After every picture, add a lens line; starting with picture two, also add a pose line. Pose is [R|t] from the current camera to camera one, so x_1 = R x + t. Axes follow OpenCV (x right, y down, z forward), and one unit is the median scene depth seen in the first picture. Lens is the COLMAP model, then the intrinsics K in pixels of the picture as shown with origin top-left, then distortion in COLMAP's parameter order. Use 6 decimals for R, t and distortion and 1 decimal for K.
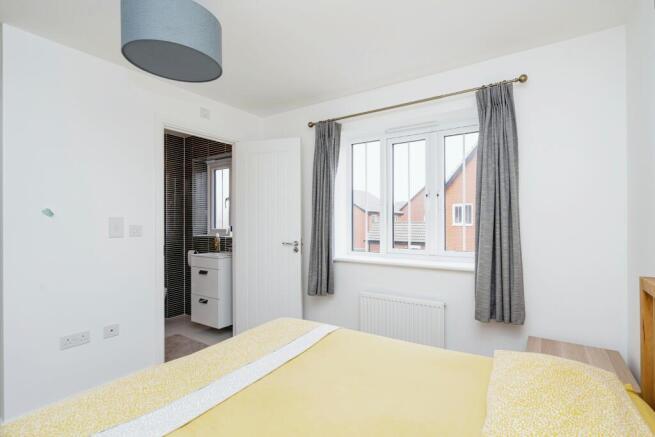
lens RADIAL K [[301.2, 0, 327.6], [0, 301.2, 213.5], [0, 0, 1]] dist [0.001450, 0.000461]
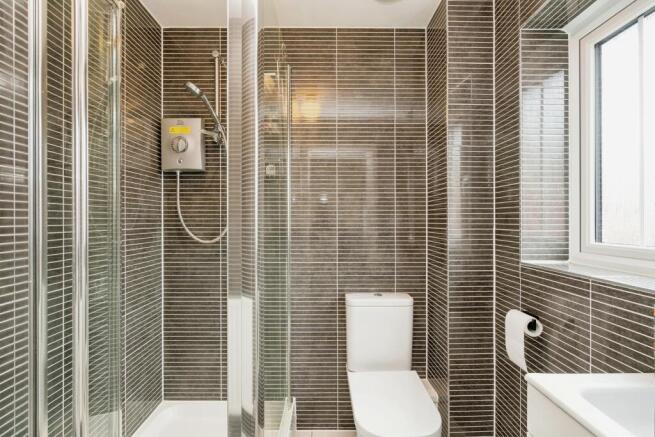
lens RADIAL K [[319.8, 0, 327.5], [0, 319.8, 218.5], [0, 0, 1]] dist [-0.000840, -0.000206]
pose [[0.552539, -0.001236, -0.833486, -0.265441], [0.018967, 0.999759, 0.011092, 0.017107], [0.833271, -0.021938, 0.552429, 0.614533]]
